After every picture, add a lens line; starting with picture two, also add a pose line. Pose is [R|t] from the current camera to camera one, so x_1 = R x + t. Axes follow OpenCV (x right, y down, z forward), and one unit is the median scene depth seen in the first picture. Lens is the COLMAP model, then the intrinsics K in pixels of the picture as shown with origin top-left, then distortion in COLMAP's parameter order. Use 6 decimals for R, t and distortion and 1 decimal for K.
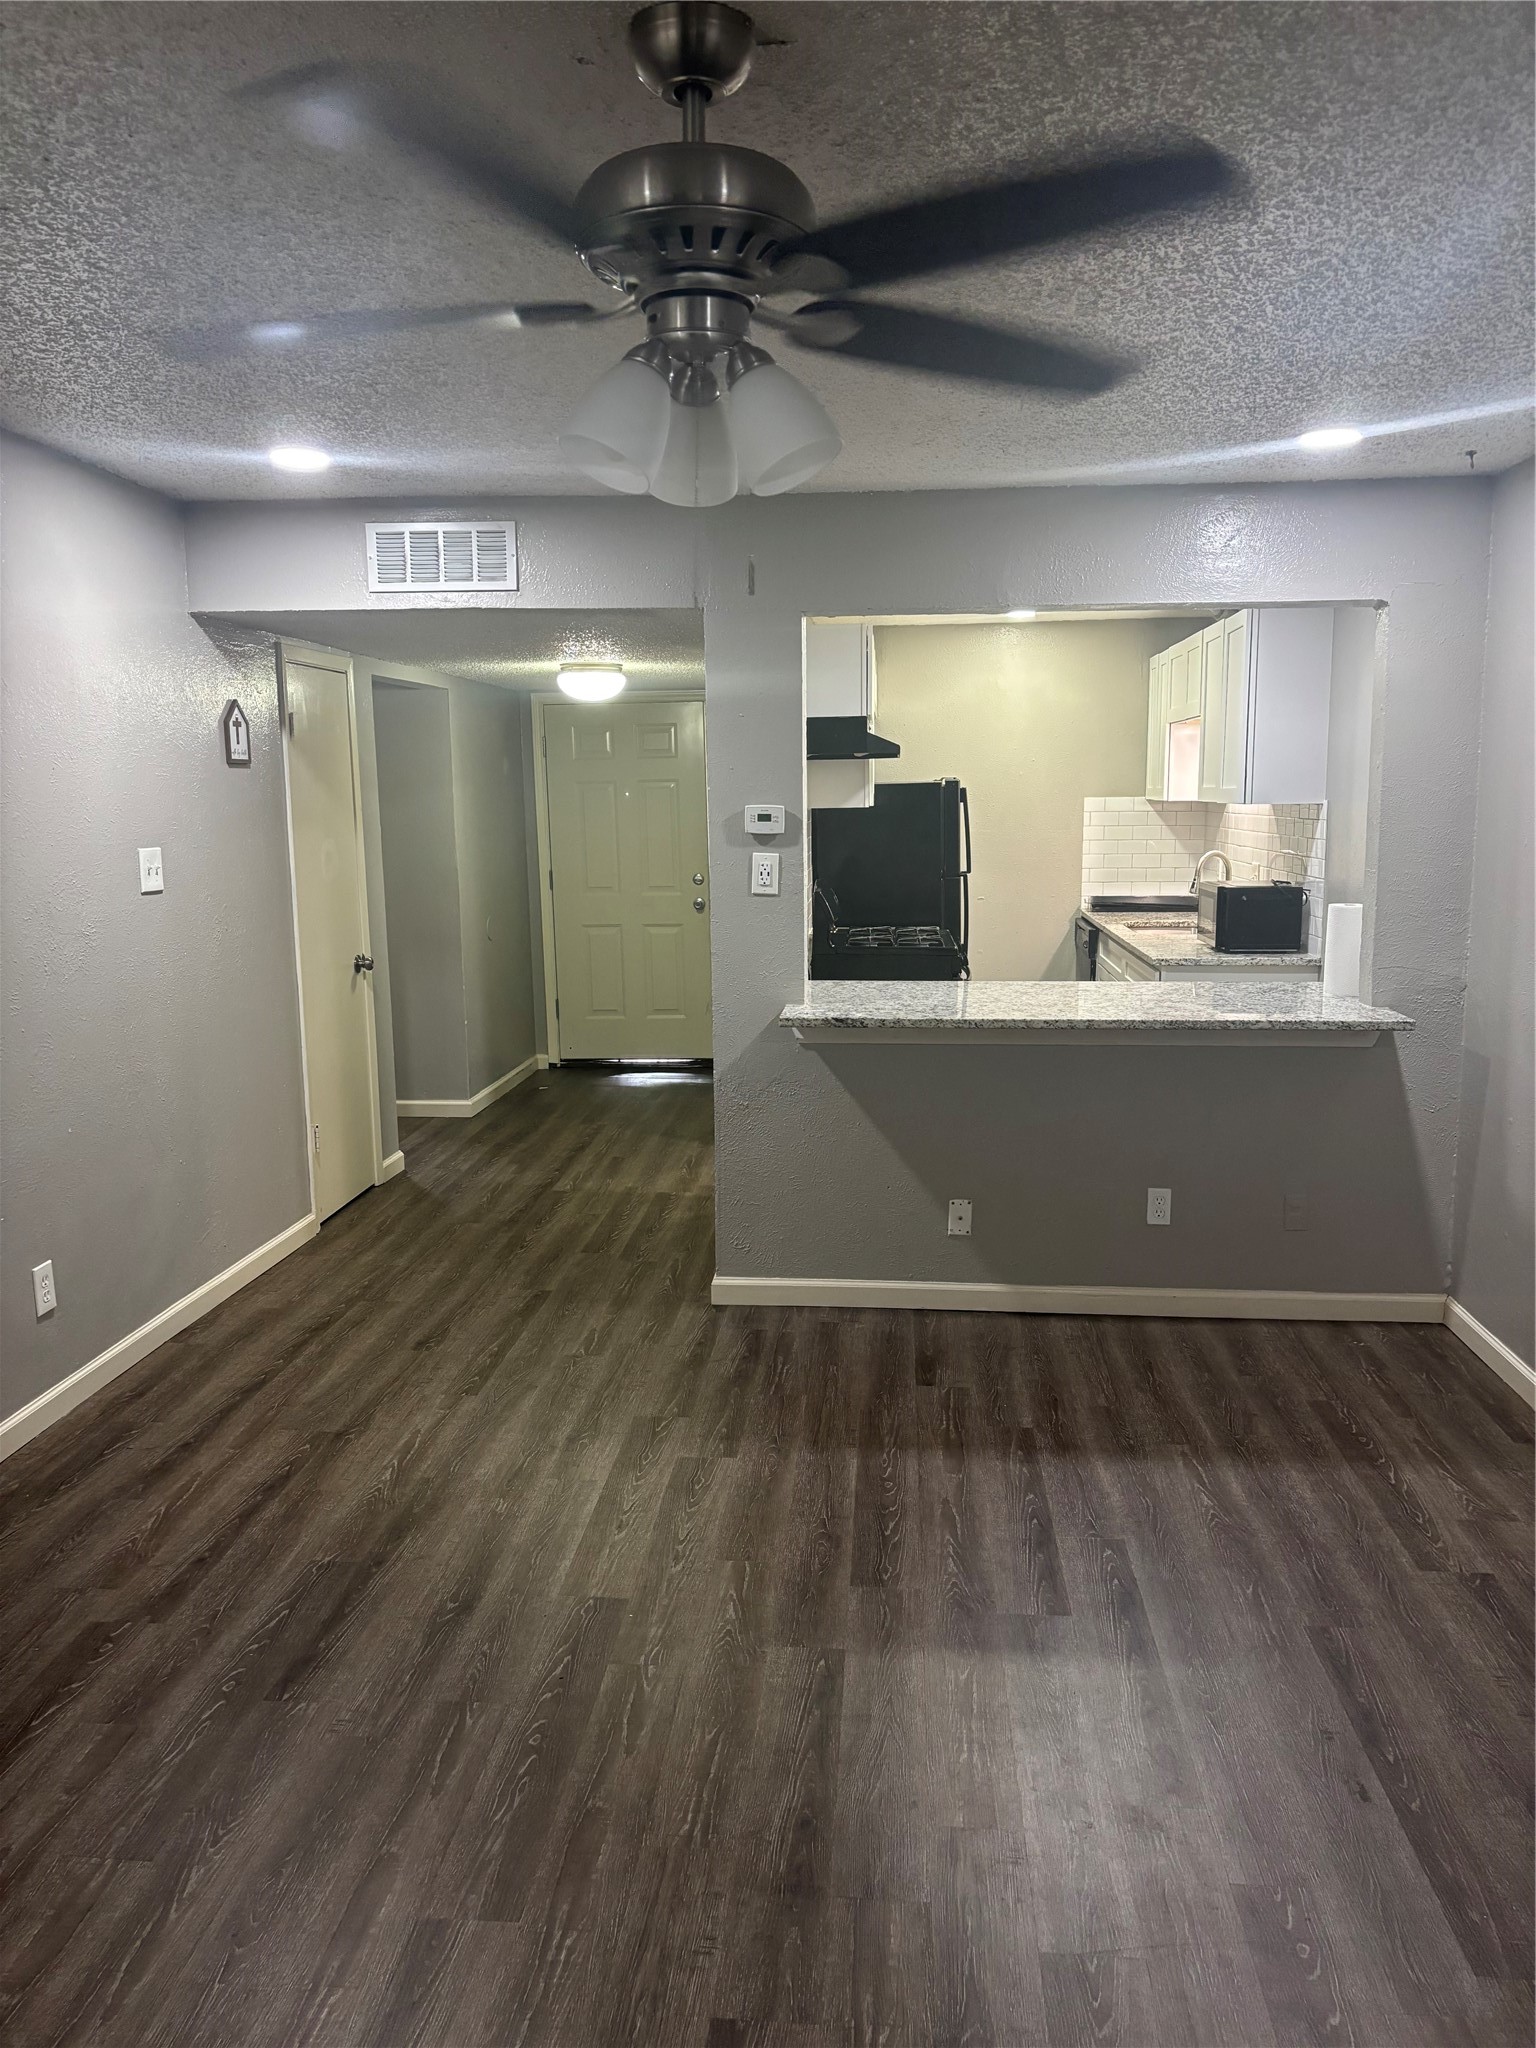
lens RADIAL K [[1540.3, 0, 757.4], [0, 1540.3, 1025.9], [0, 0, 1]] dist [0.041411, -0.034940]
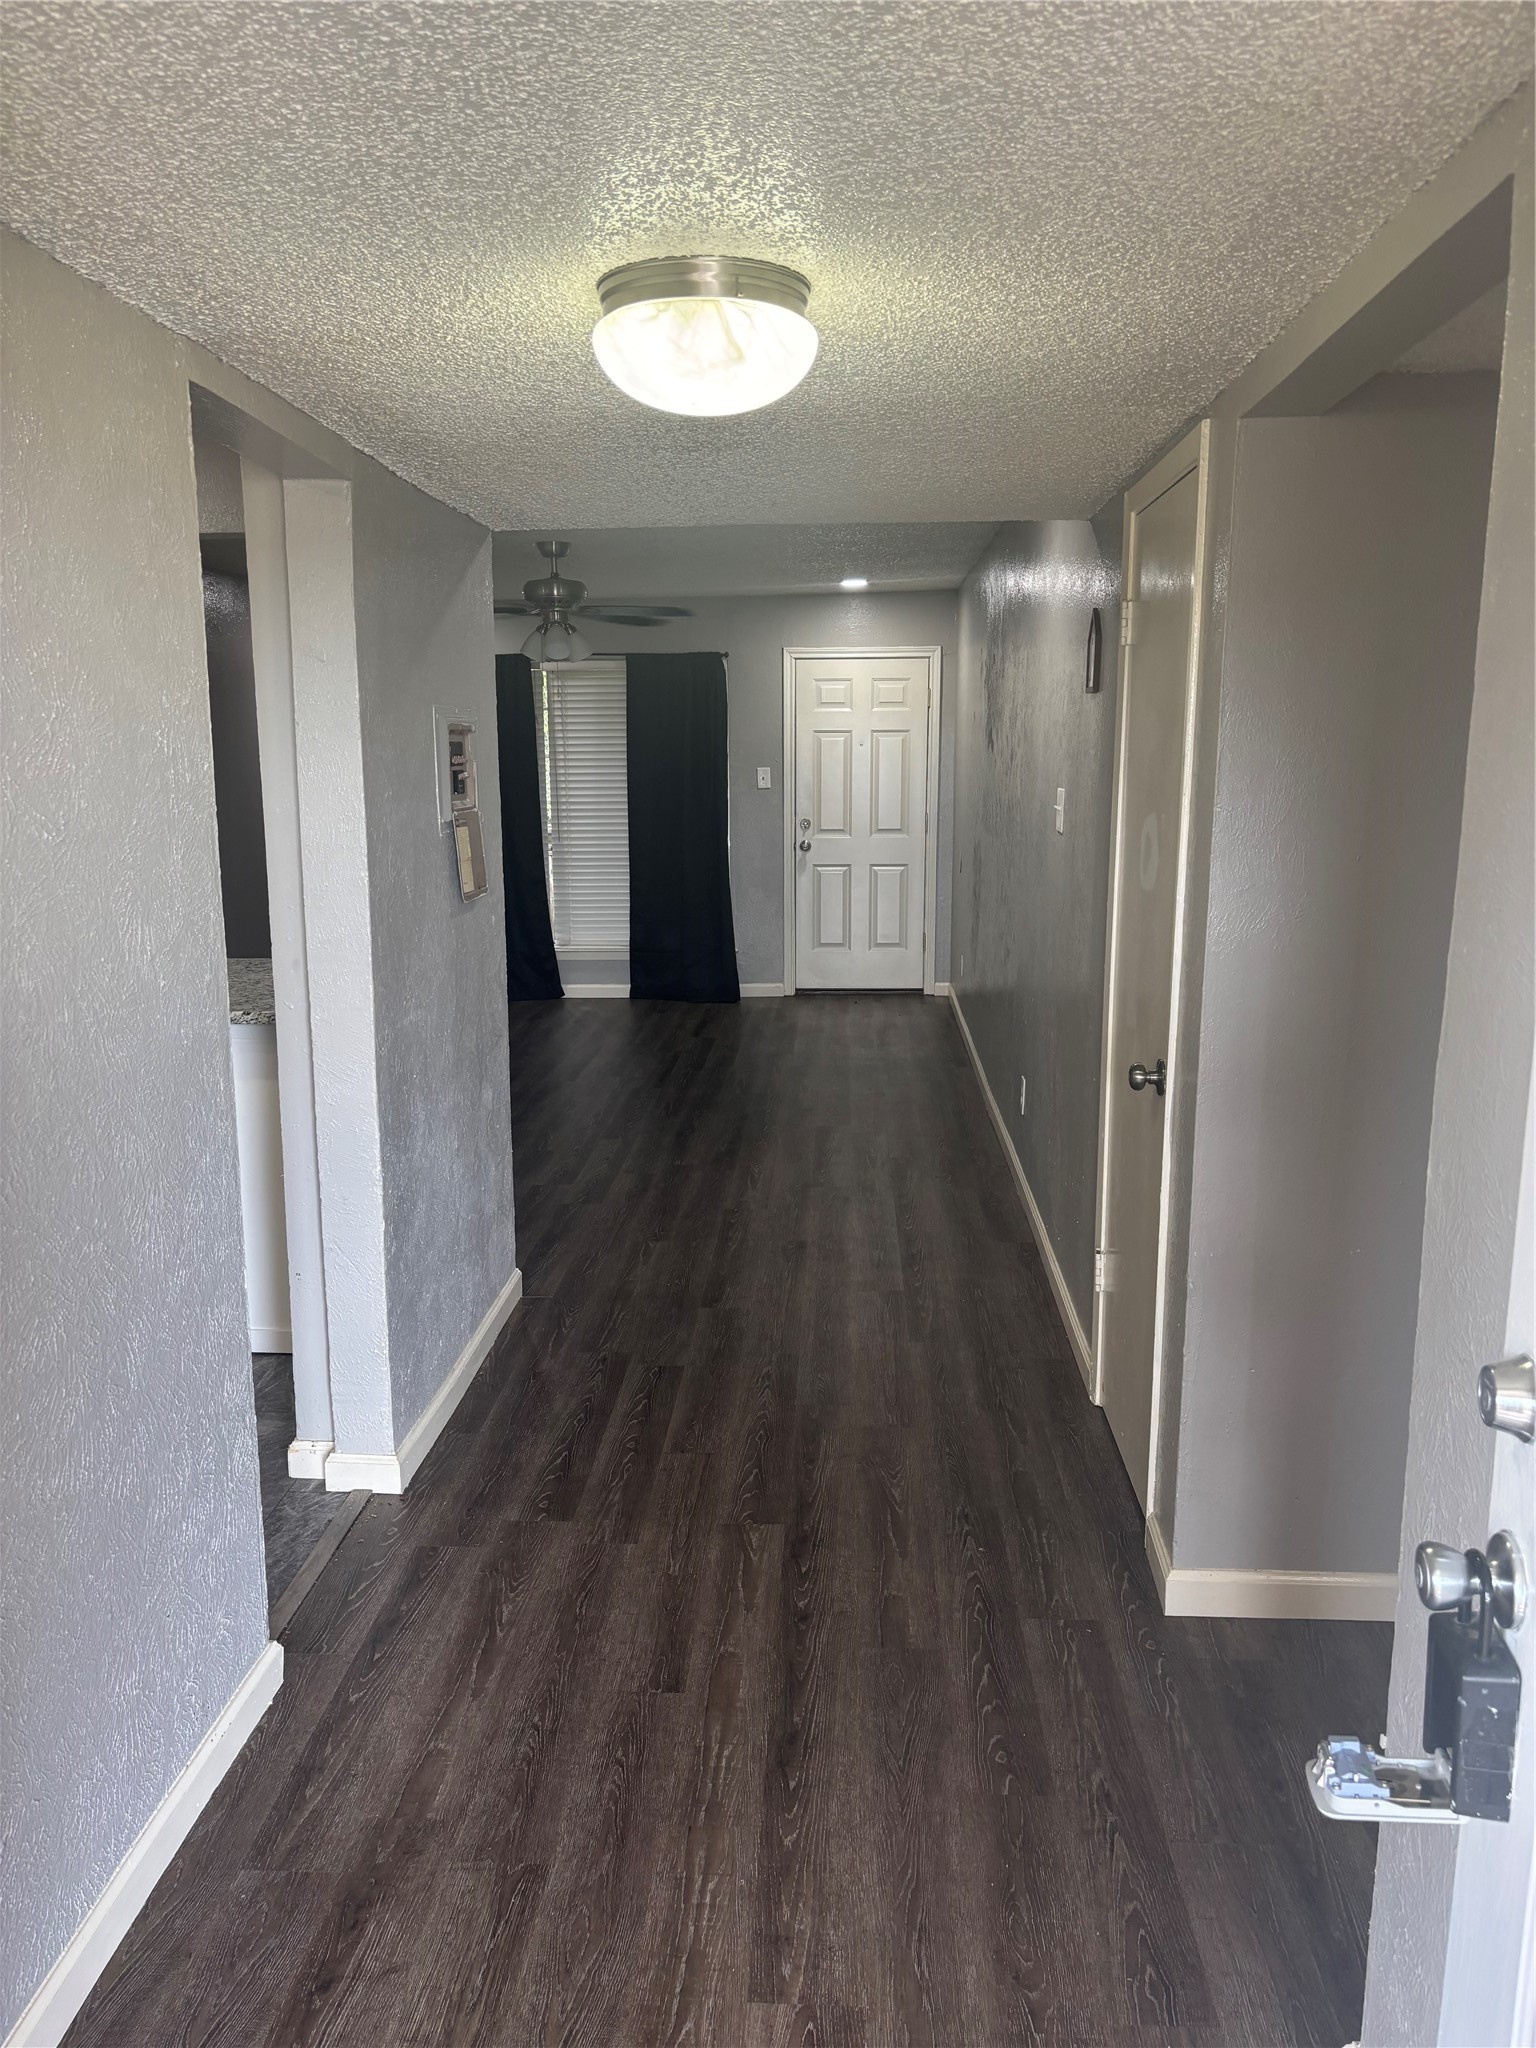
lens RADIAL K [[1540.3, 0, 770.9], [0, 1540.3, 1027.0], [0, 0, 1]] dist [0.041411, -0.034940]
pose [[-0.999035, 0.018432, -0.039870, -0.155759], [0.004507, 0.945922, 0.324363, -0.291889], [0.043693, 0.323870, -0.945092, 1.972017]]
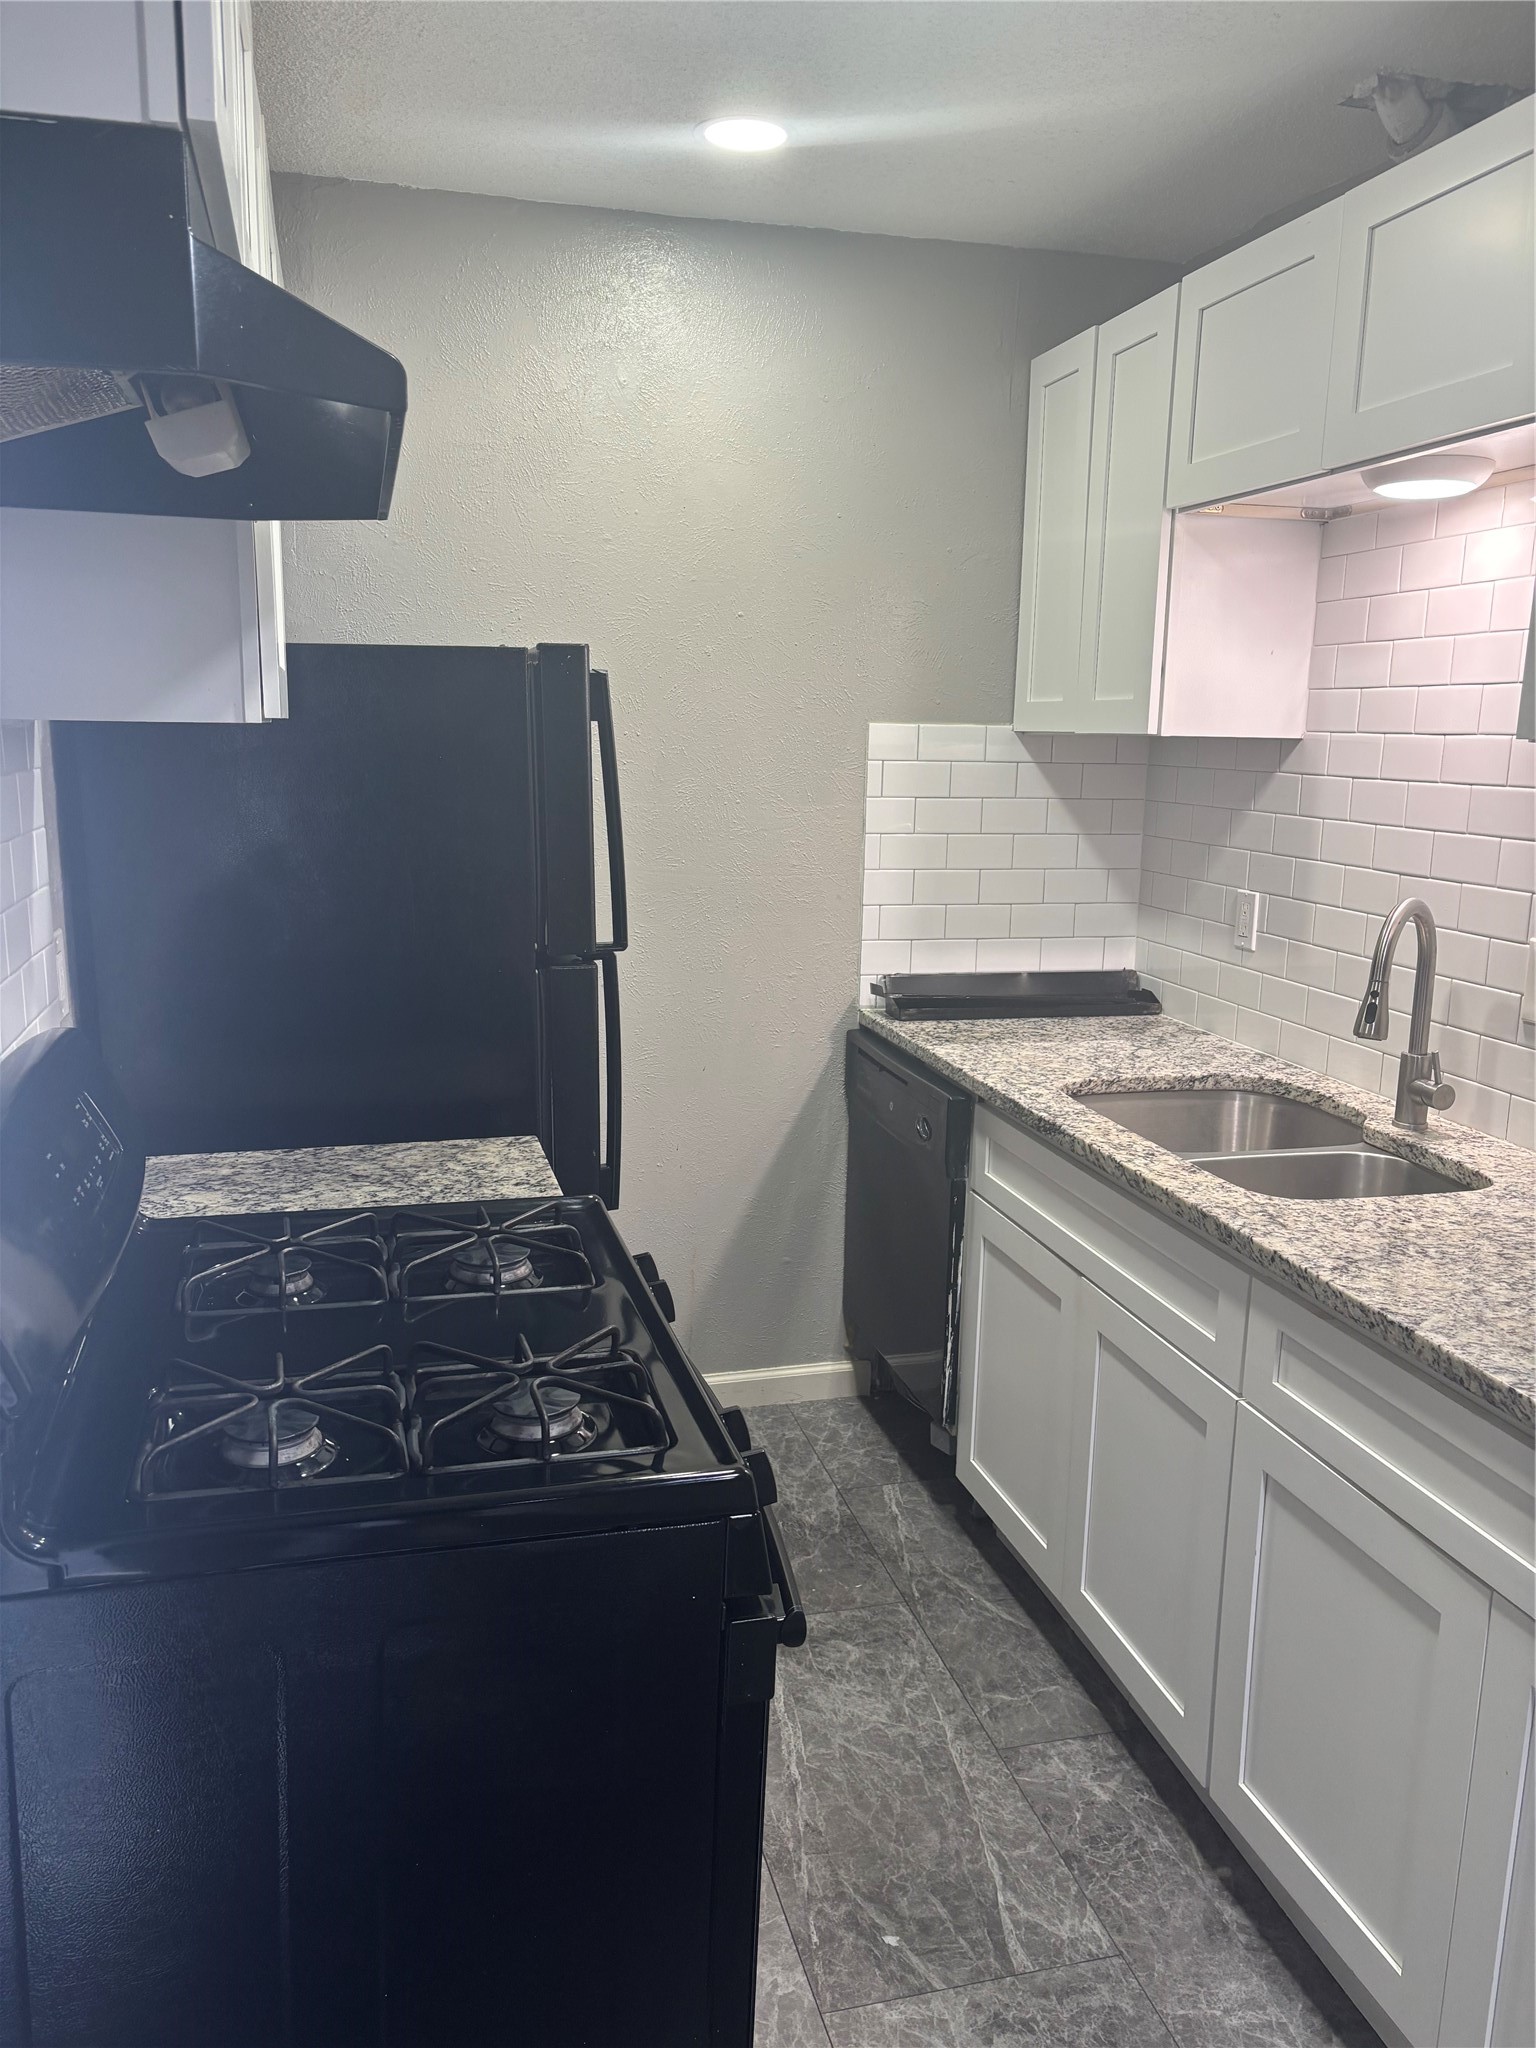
lens RADIAL K [[1531.1, 0, 787.3], [0, 1531.1, 1027.9], [0, 0, 1]] dist [0.008780, -0.001708]
pose [[0.934867, -0.037699, 0.352992, 0.100154], [0.022606, 0.998649, 0.046783, -0.165198], [-0.354278, -0.035756, 0.934456, 1.188820]]
